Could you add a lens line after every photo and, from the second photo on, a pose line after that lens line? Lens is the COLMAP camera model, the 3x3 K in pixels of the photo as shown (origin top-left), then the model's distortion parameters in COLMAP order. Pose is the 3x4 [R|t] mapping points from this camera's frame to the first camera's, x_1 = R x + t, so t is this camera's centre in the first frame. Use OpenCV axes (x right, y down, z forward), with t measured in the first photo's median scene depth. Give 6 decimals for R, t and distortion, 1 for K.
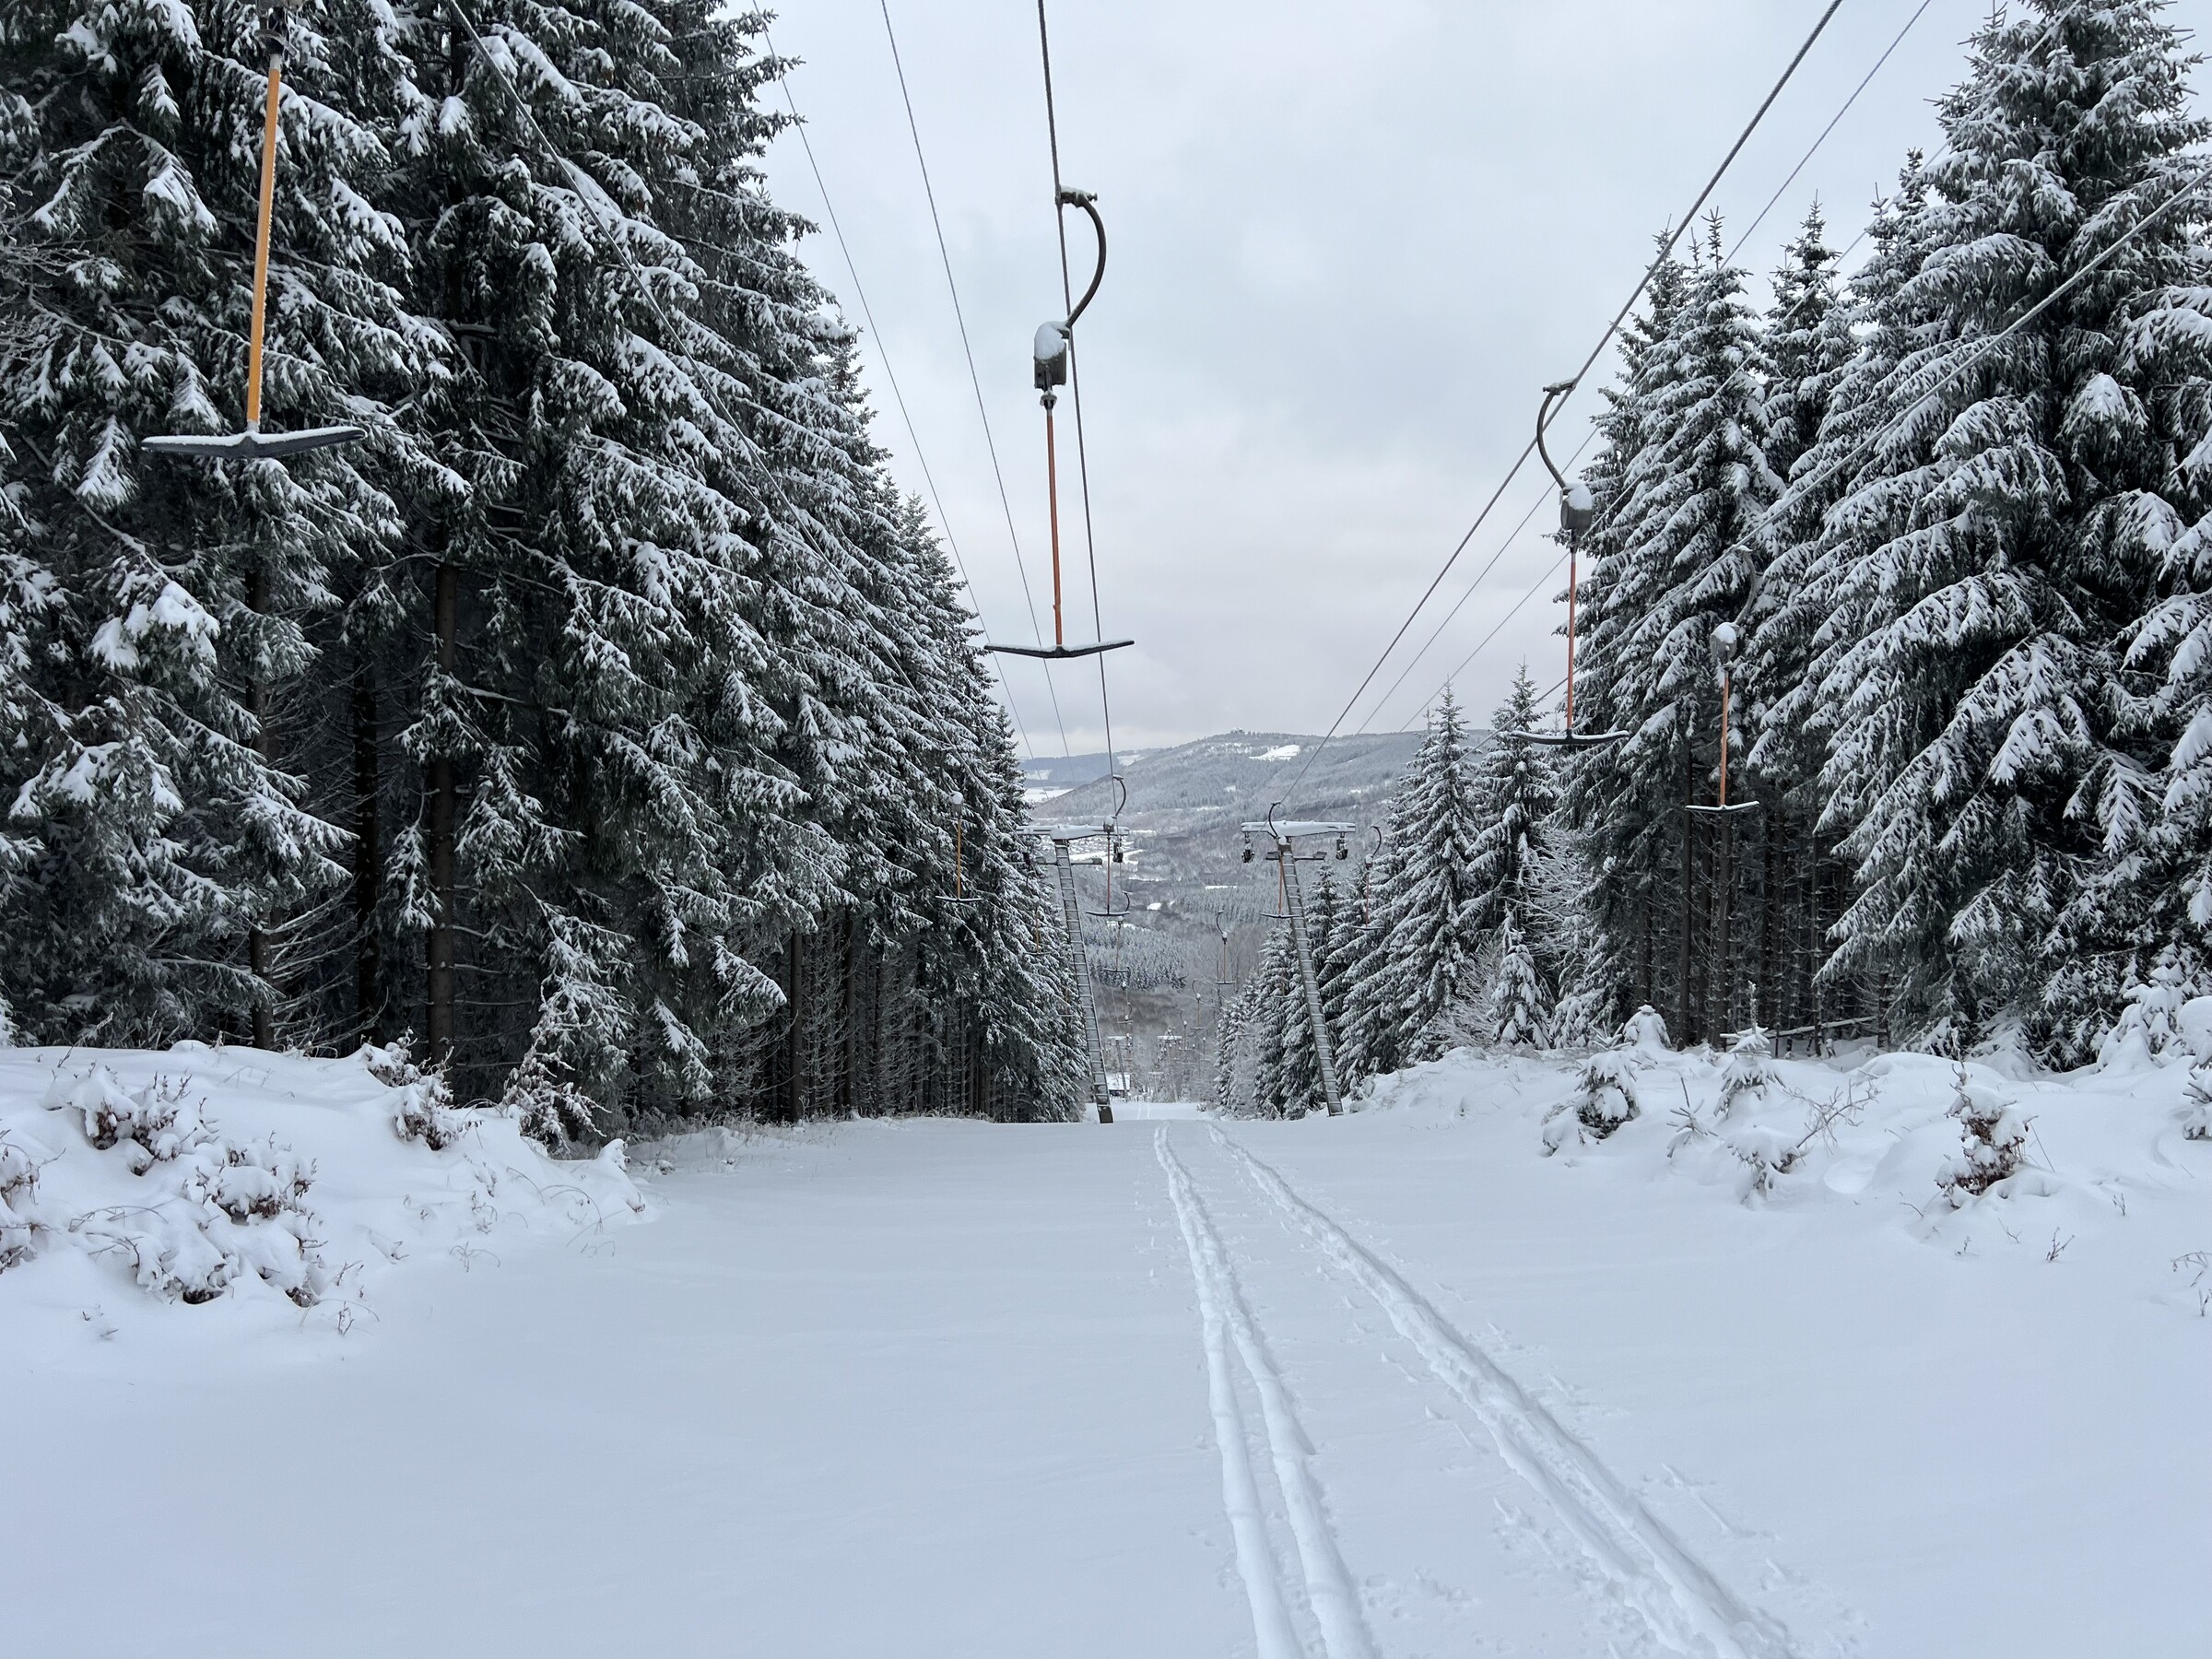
lens RADIAL K [[1667.3, 0, 1106.0], [0, 1667.3, 829.5], [0, 0, 1]] dist [0.086525, -0.000404]
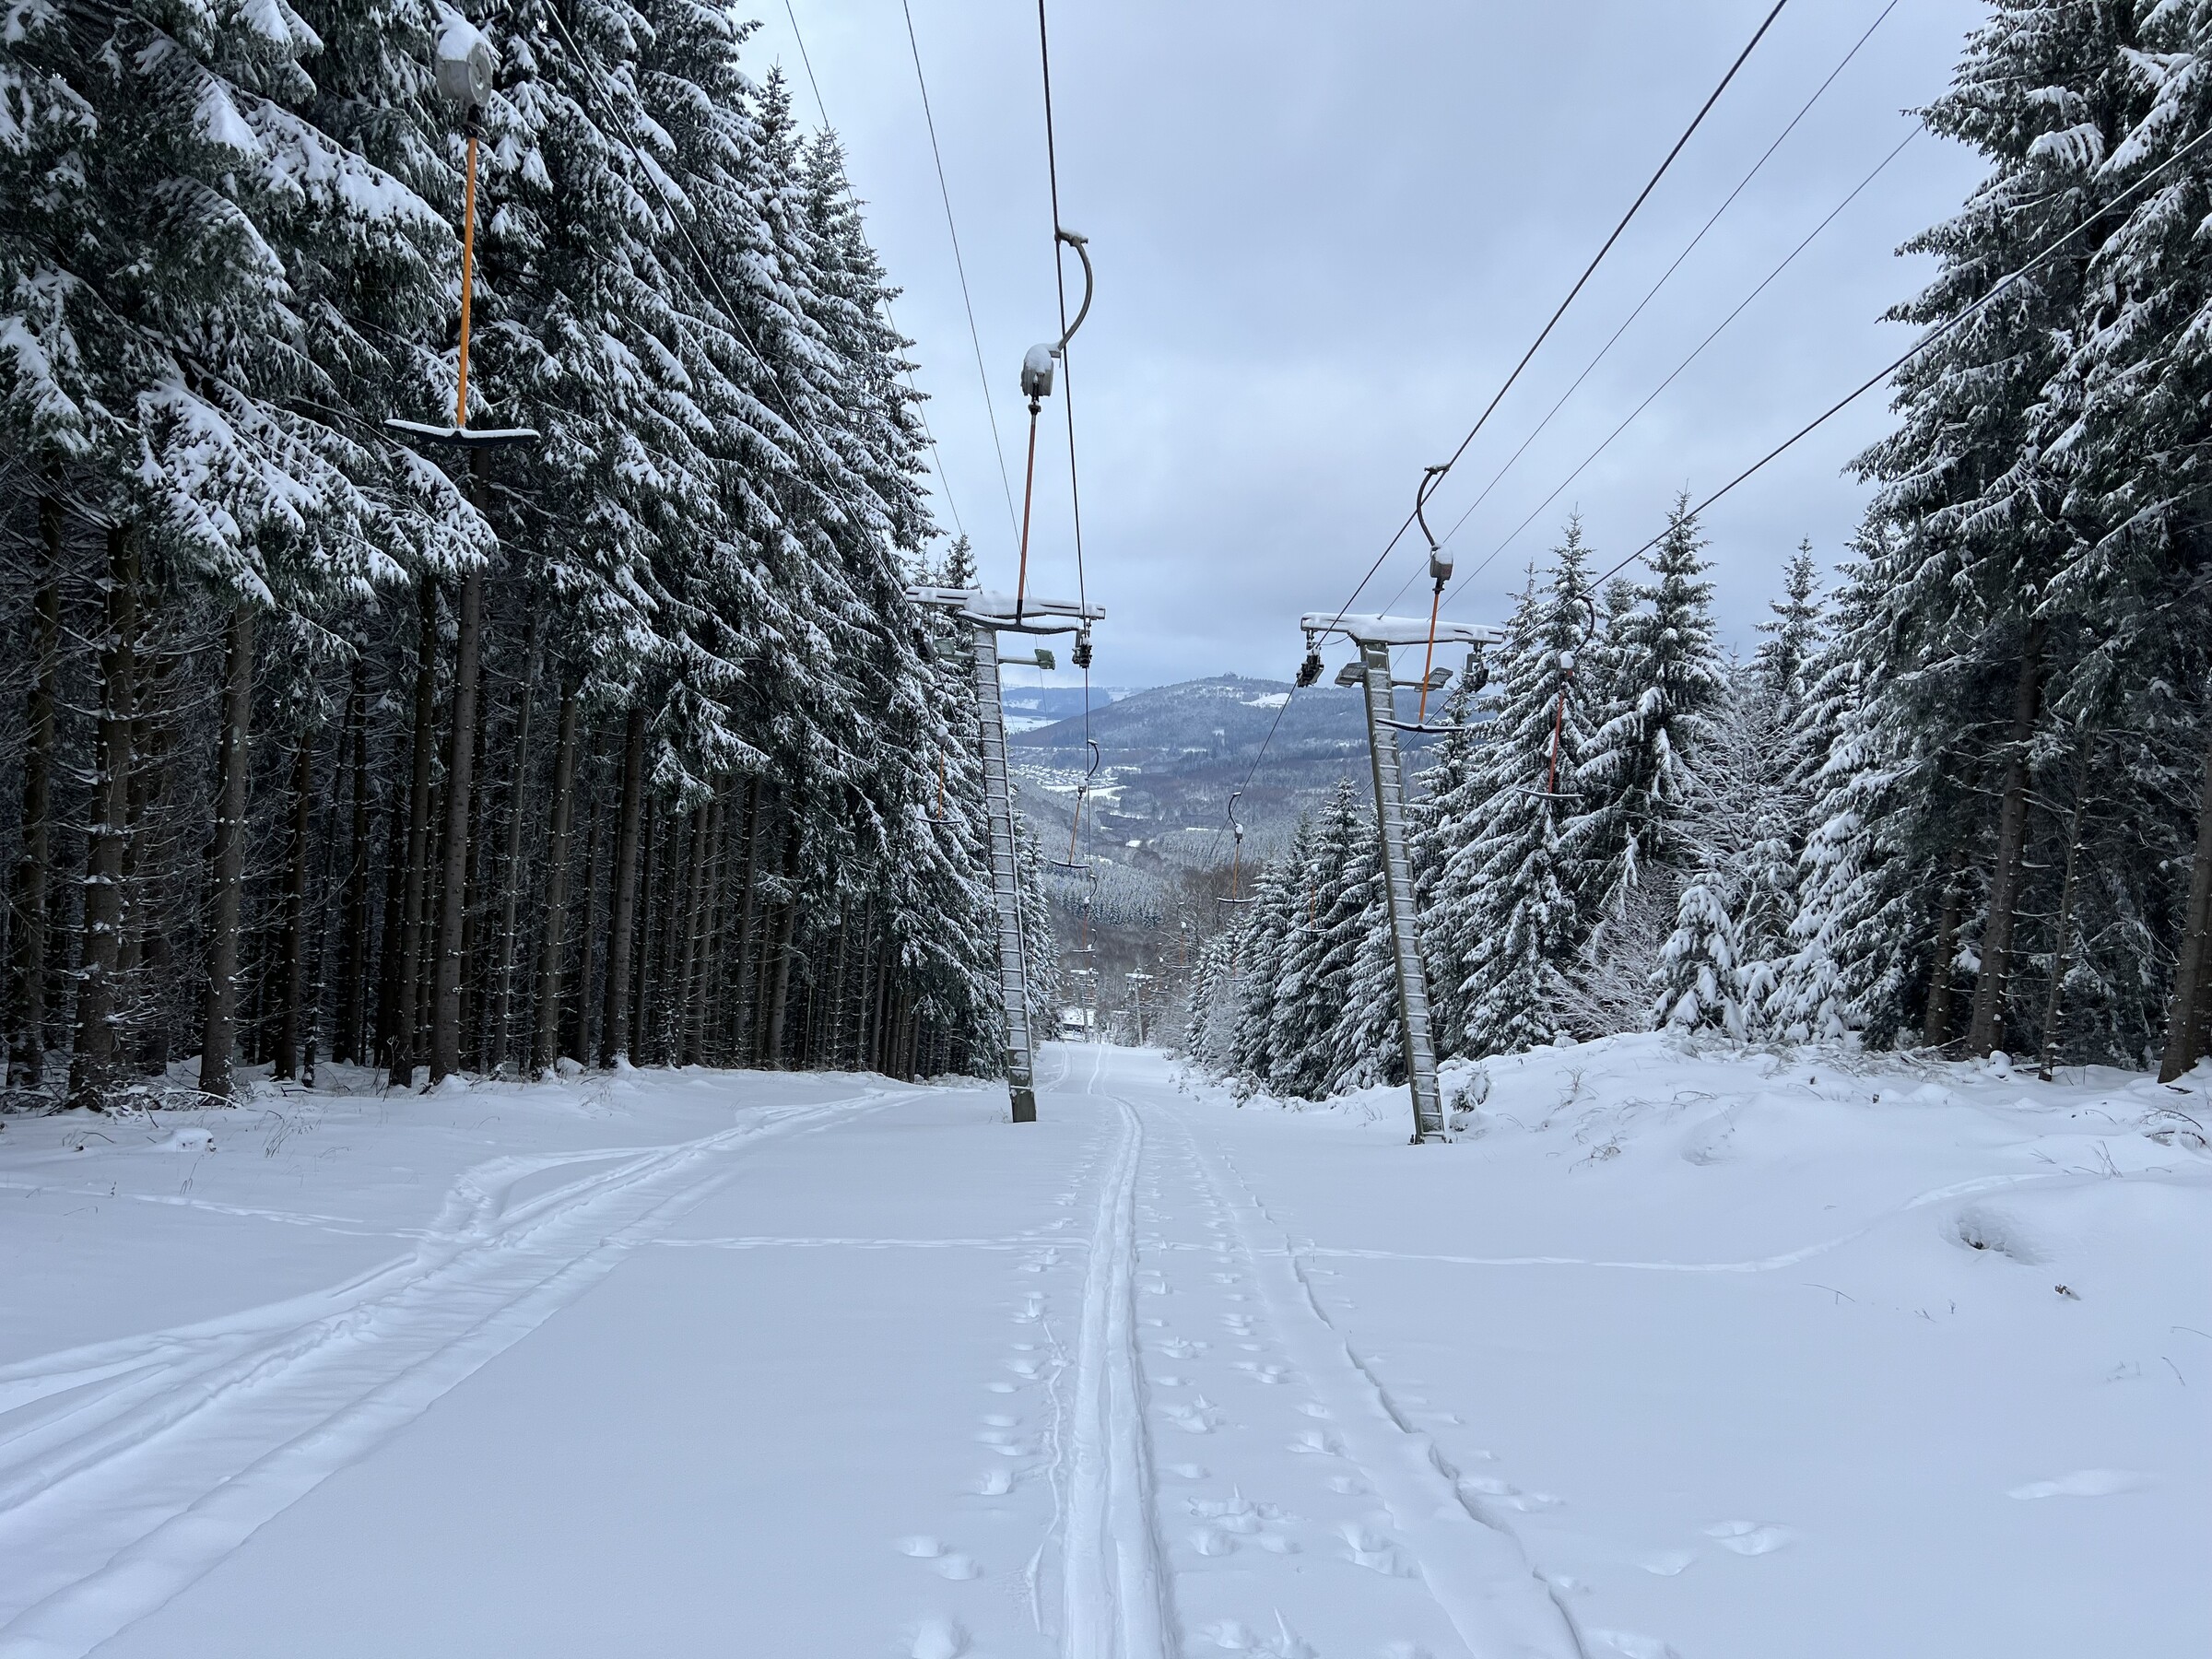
lens RADIAL K [[1667.3, 0, 1106.0], [0, 1667.3, 829.5], [0, 0, 1]] dist [0.086525, -0.000404]
pose [[0.996913, 0.077609, 0.011898, 0.008624], [-0.078010, 0.996223, 0.038129, 0.035460], [-0.008894, -0.038940, 0.999202, 0.284688]]
